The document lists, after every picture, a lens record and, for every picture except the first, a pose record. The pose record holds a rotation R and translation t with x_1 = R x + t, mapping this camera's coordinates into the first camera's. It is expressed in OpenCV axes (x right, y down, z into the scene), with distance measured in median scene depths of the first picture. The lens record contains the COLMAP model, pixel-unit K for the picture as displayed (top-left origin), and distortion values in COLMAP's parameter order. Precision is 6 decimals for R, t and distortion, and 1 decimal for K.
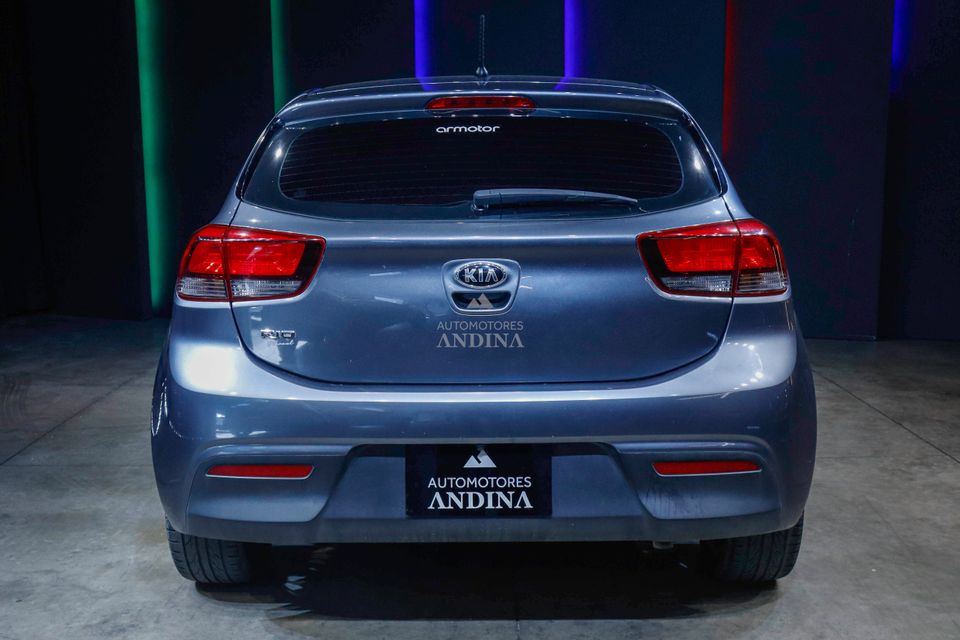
lens RADIAL K [[1112.7, 0, 496.5], [0, 1112.7, 352.8], [0, 0, 1]] dist [-0.035647, 0.000000]
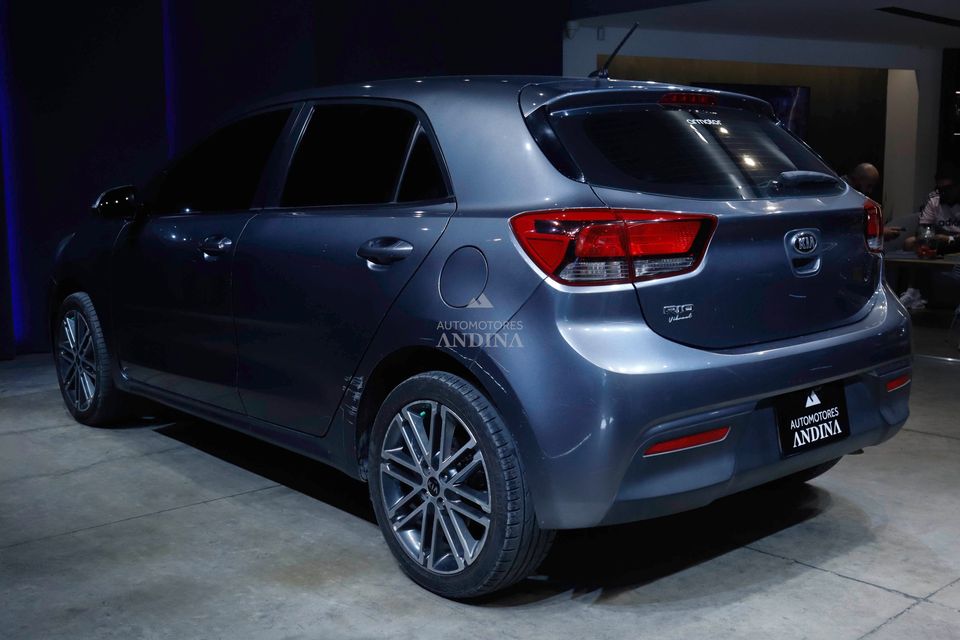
lens RADIAL K [[1118.0, 0, 477.4], [0, 1118.0, 309.5], [0, 0, 1]] dist [-0.041329, 0.000000]
pose [[0.745209, -0.086906, 0.661144, -1.040017], [0.114047, 0.993473, 0.002042, -0.040754], [-0.657006, 0.073880, 0.750257, 0.335614]]
